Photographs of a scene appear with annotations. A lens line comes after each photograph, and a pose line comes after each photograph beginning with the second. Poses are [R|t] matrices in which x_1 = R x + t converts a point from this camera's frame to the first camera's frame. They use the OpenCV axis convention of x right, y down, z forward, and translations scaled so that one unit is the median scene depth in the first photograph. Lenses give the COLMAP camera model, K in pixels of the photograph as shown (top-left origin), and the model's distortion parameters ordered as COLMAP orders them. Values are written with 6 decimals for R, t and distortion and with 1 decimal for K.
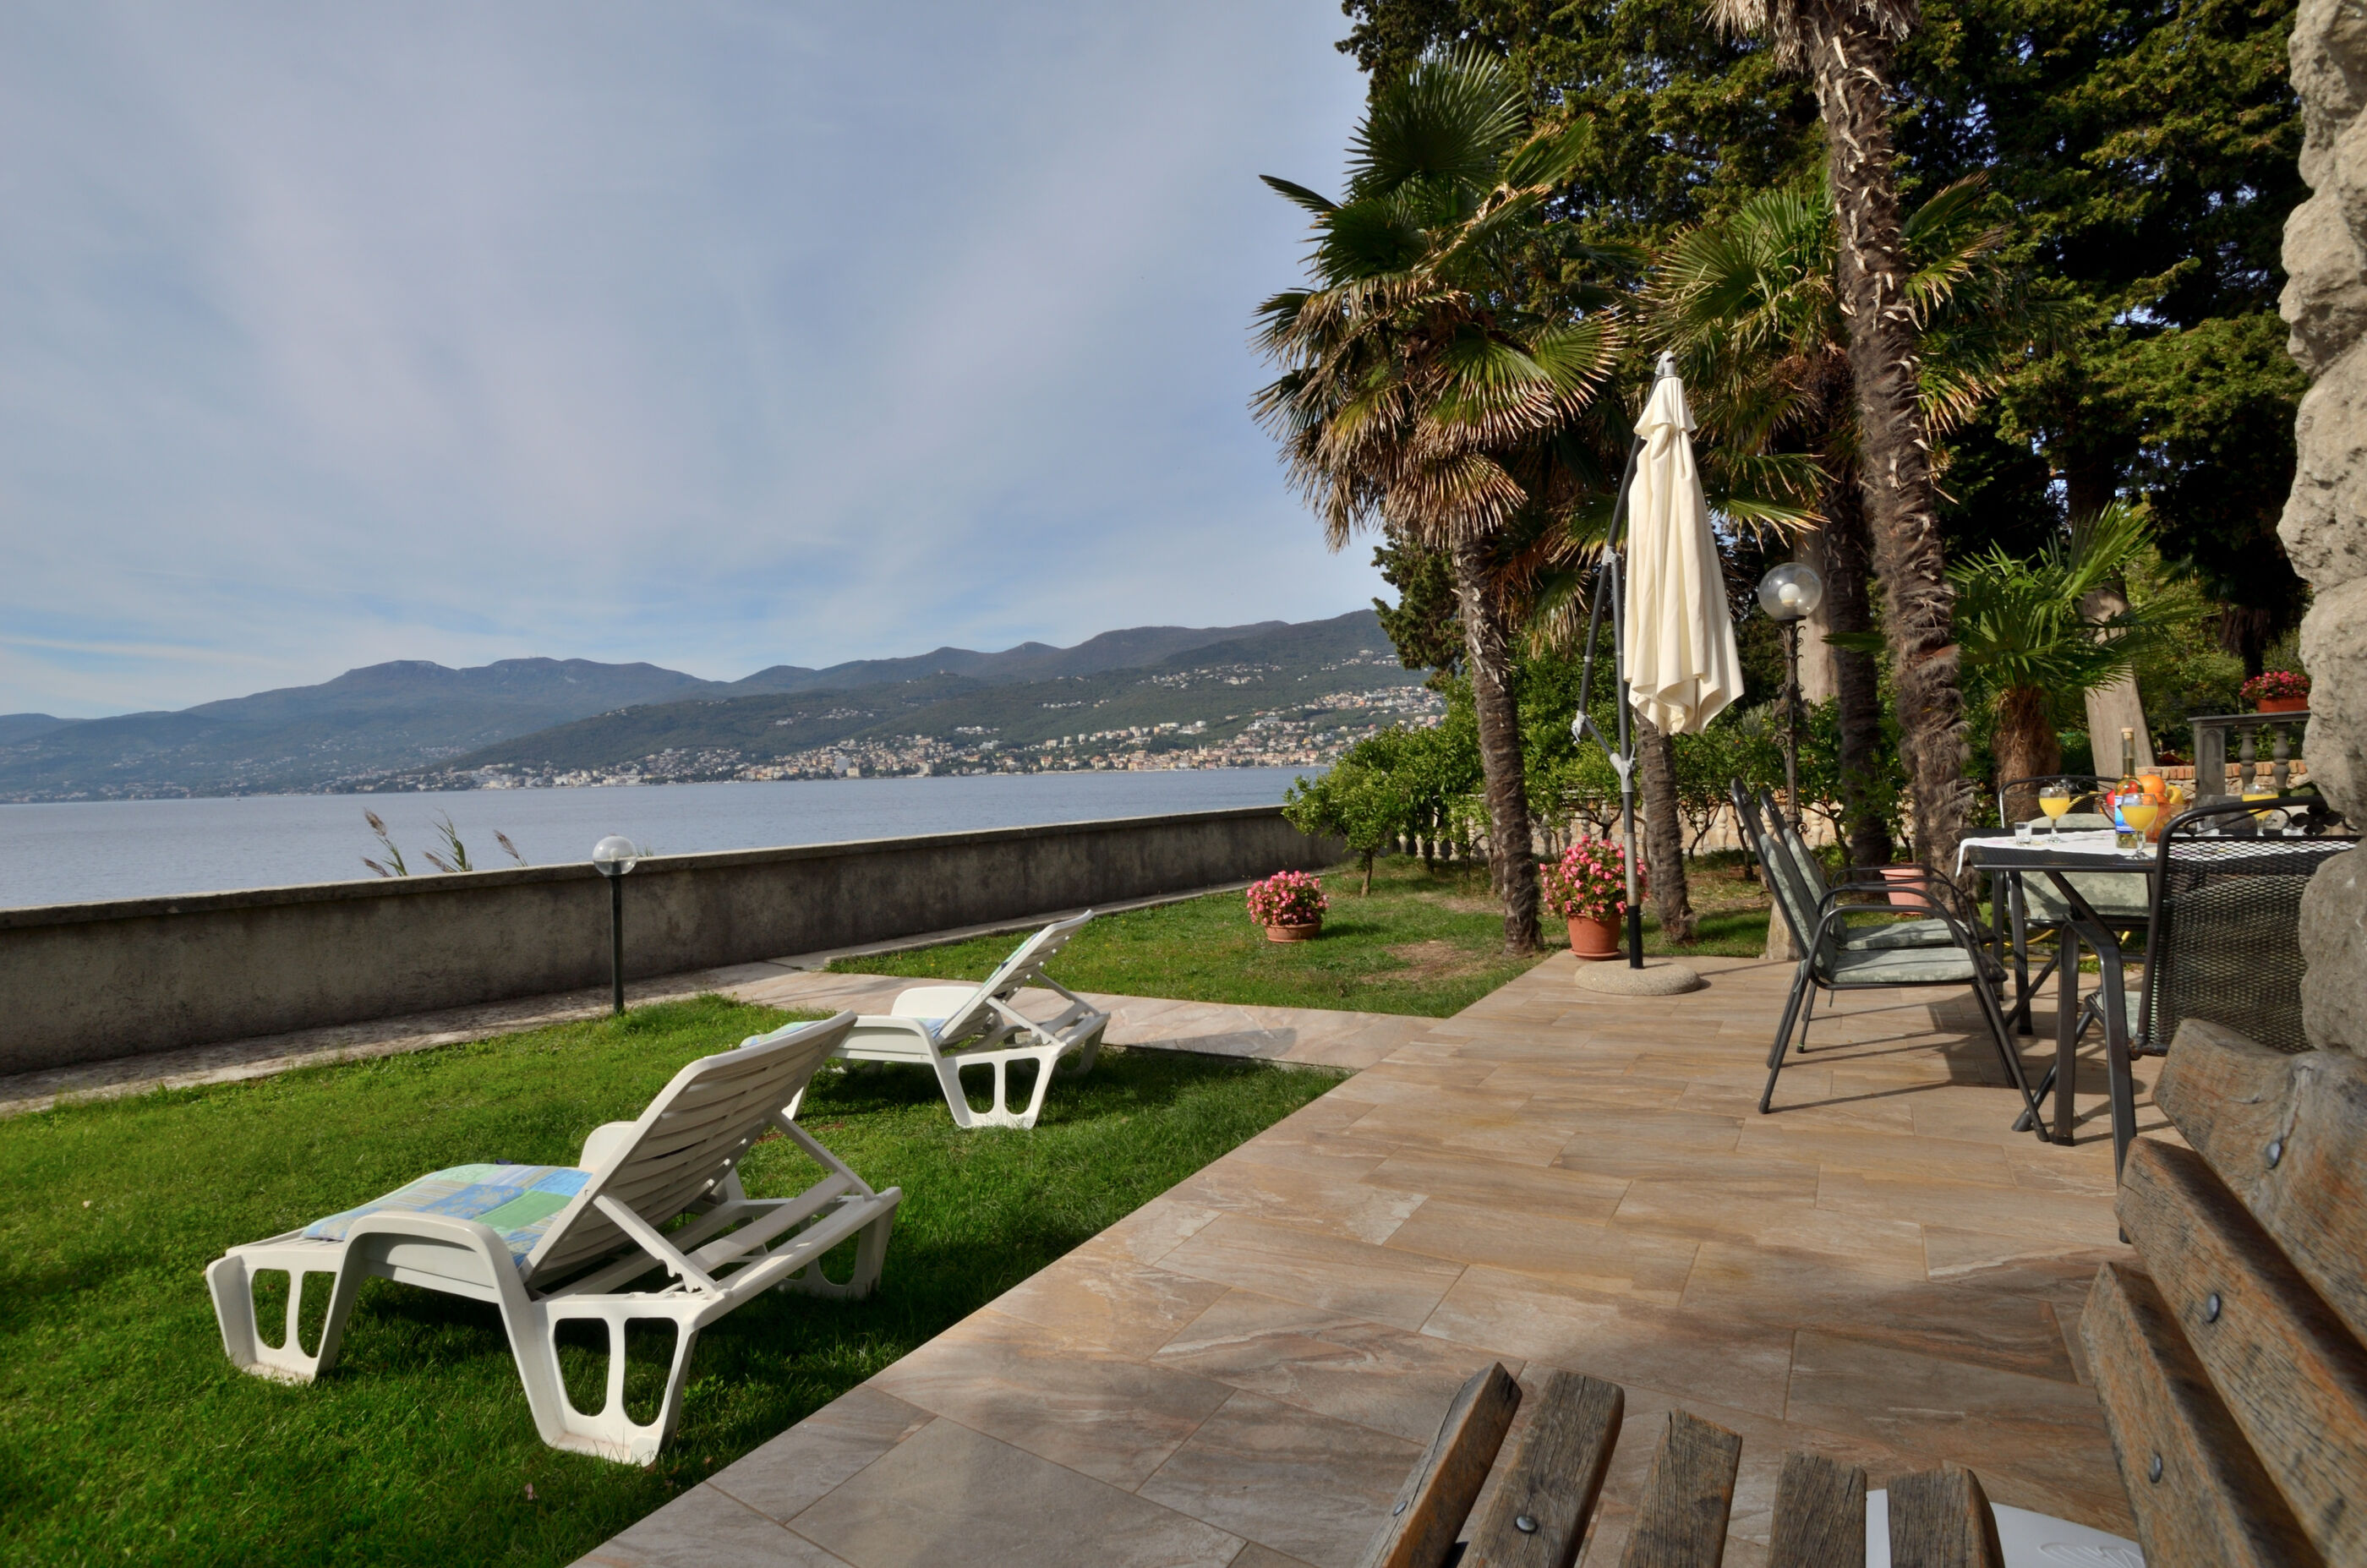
lens RADIAL K [[1043.6, 0, 1207.5], [0, 1043.6, 786.0], [0, 0, 1]] dist [-0.036634, 0.006005]
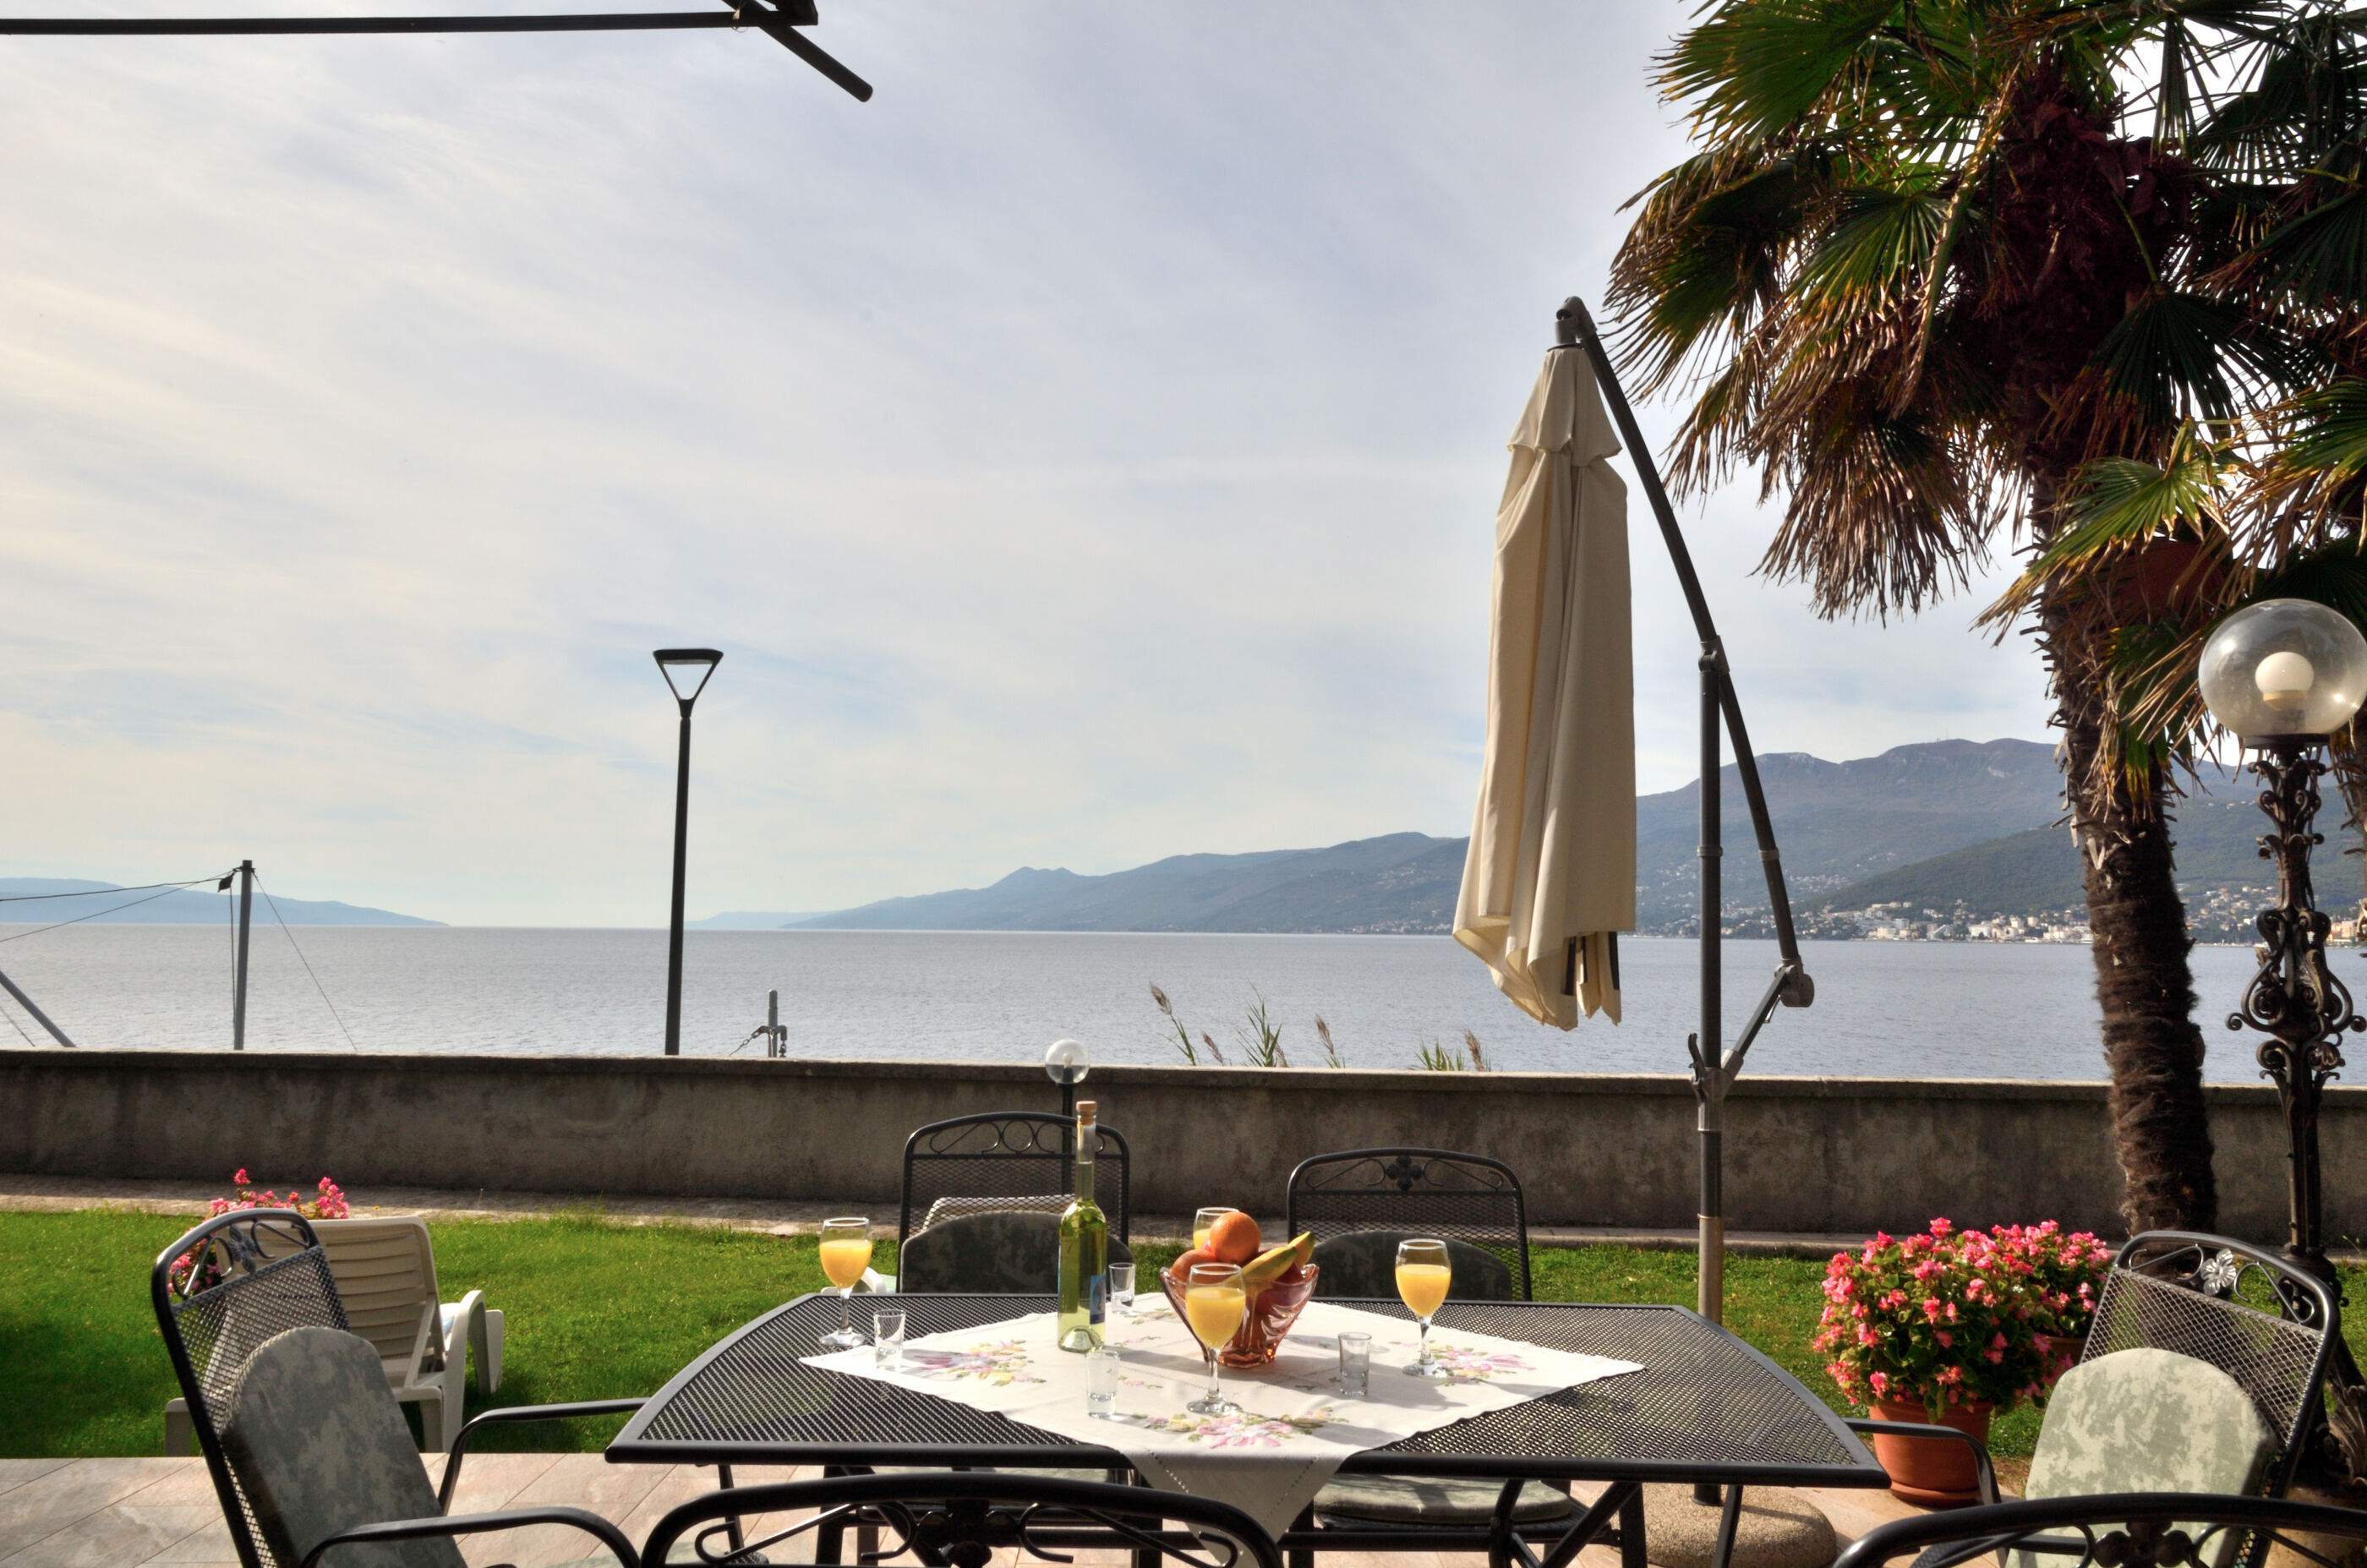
lens RADIAL K [[1748.1, 0, 1211.5], [0, 1748.1, 788.1], [0, 0, 1]] dist [-0.015762, 0.044530]
pose [[0.560694, -0.032096, -0.827401, 0.845017], [-0.042671, 0.996801, -0.067584, -0.079693], [0.826923, 0.073200, 0.557530, 0.285628]]
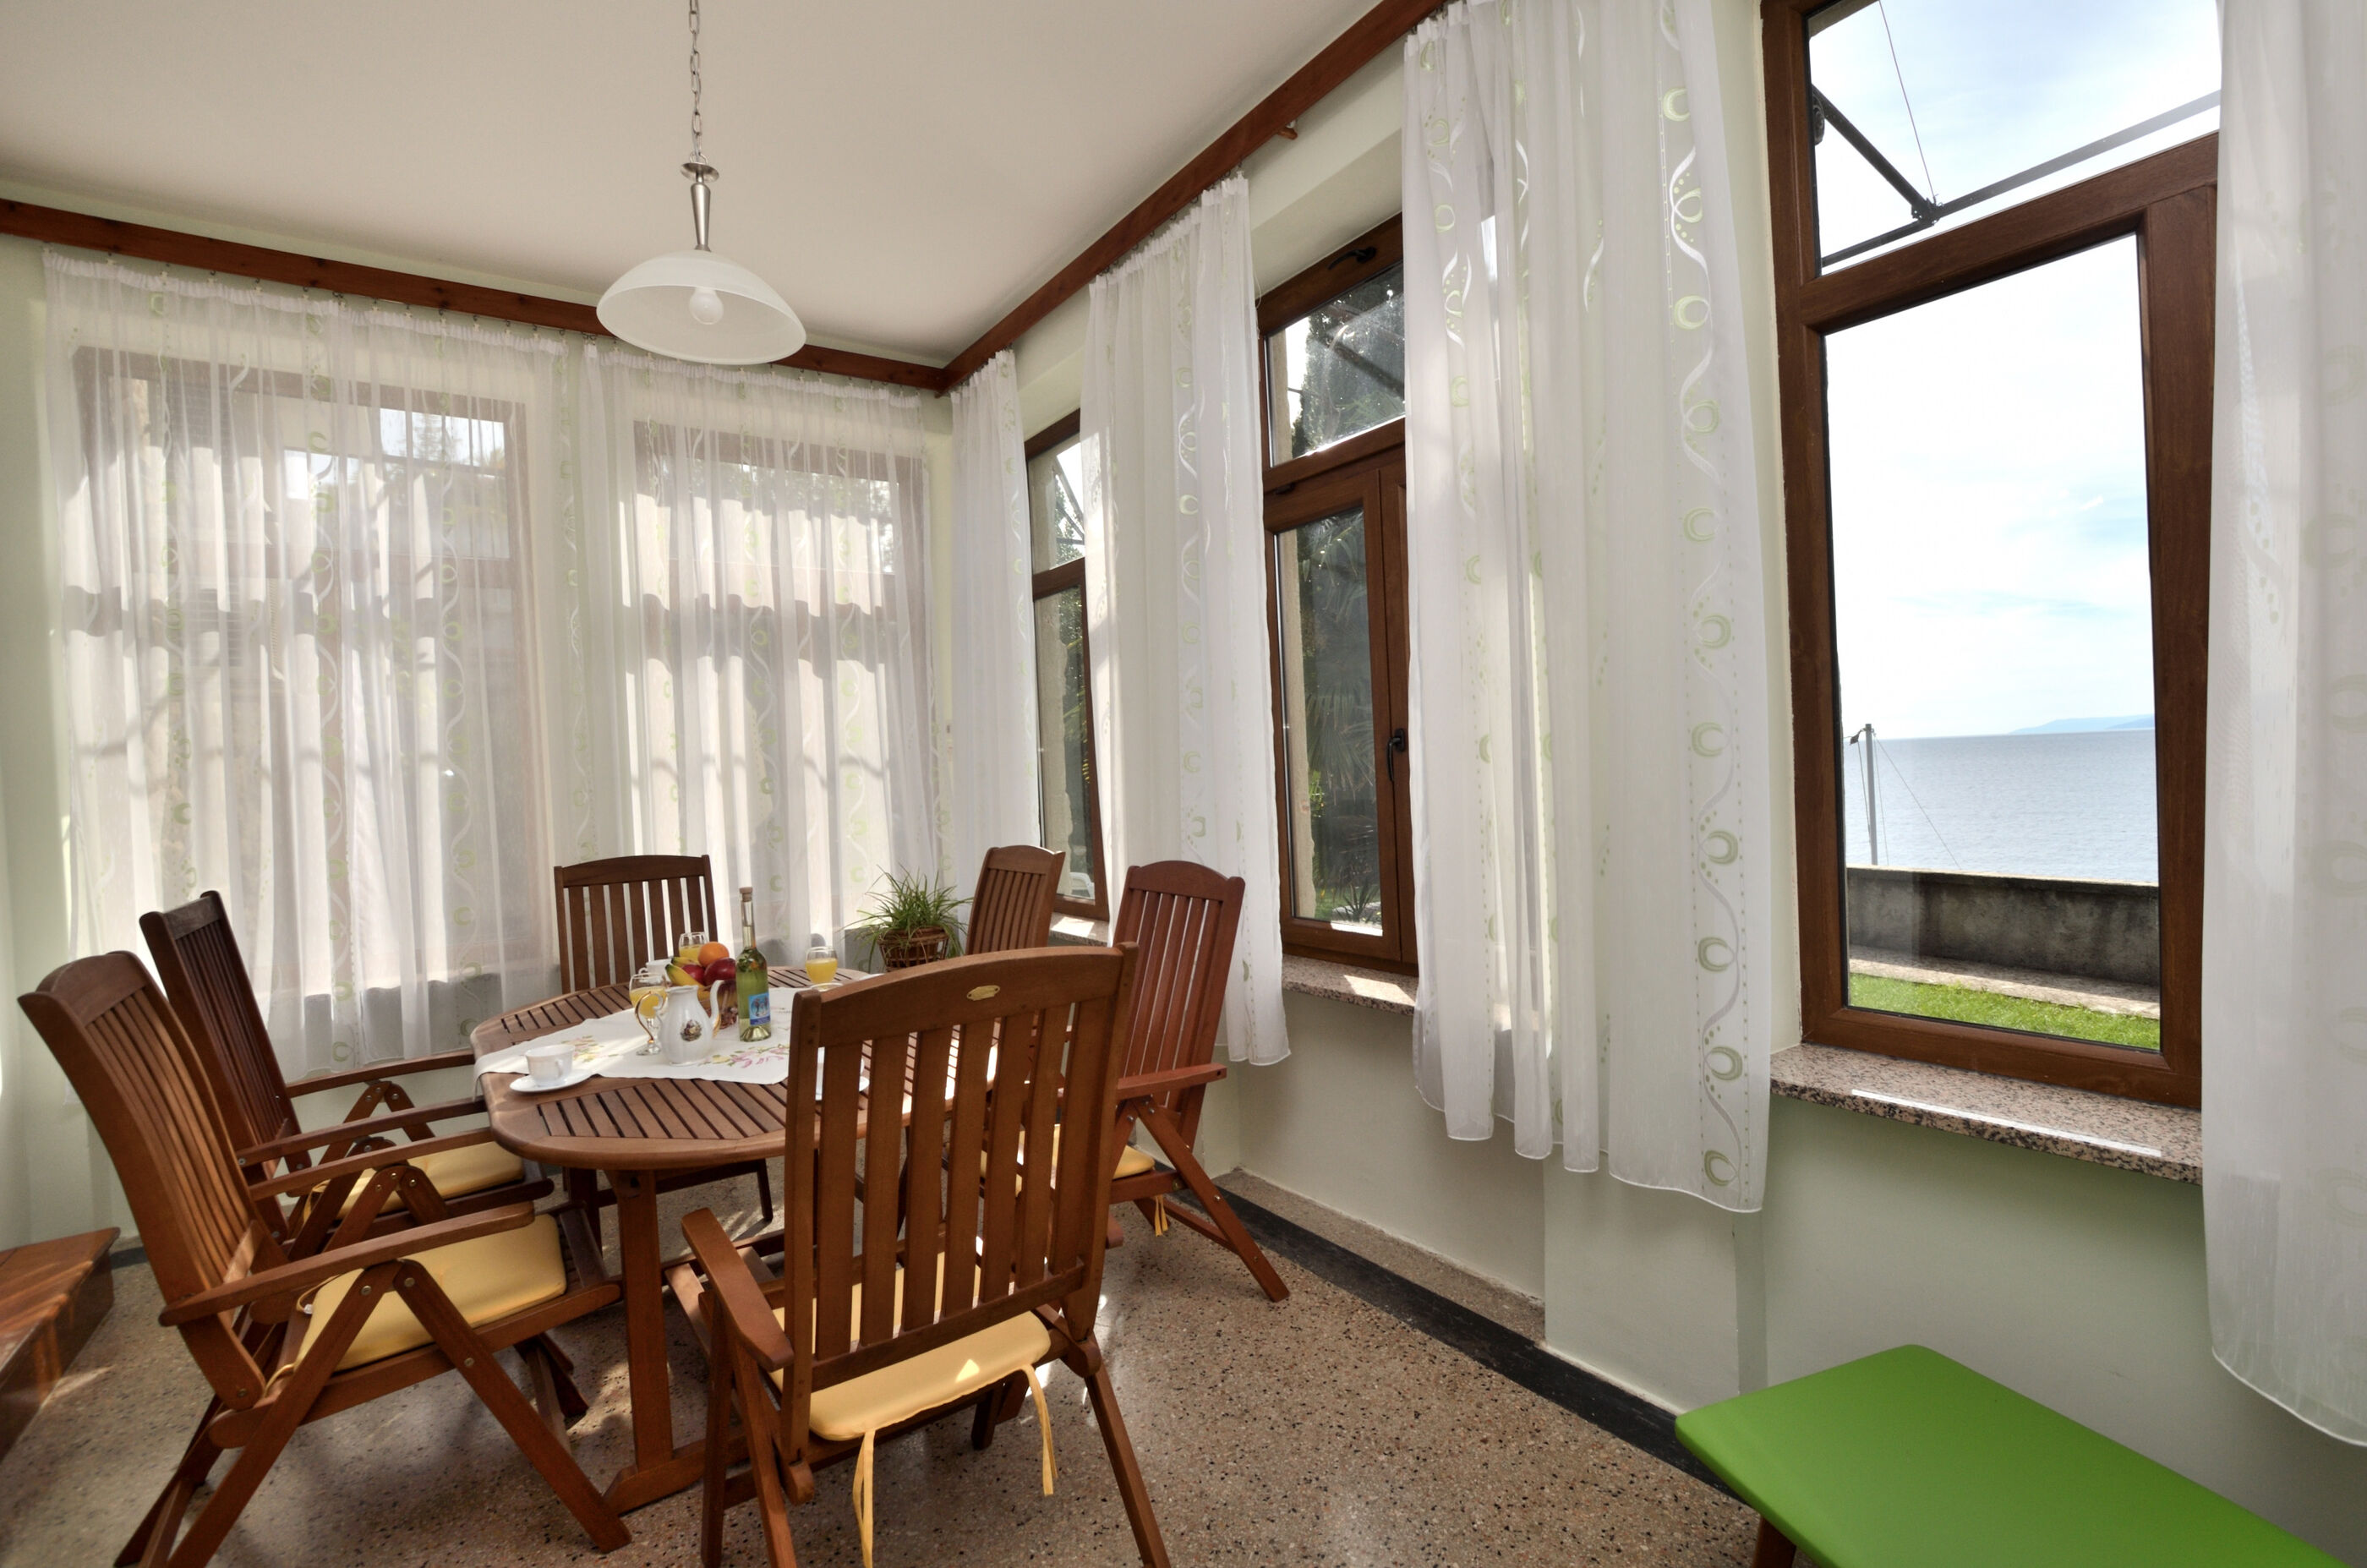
lens RADIAL K [[1043.6, 0, 1207.5], [0, 1043.6, 786.0], [0, 0, 1]] dist [-0.036634, 0.006005]
pose [[-0.359775, 0.064452, -0.930810, 0.506744], [0.035716, 0.997831, 0.055288, -0.149425], [0.932355, -0.013353, -0.361296, -0.134783]]
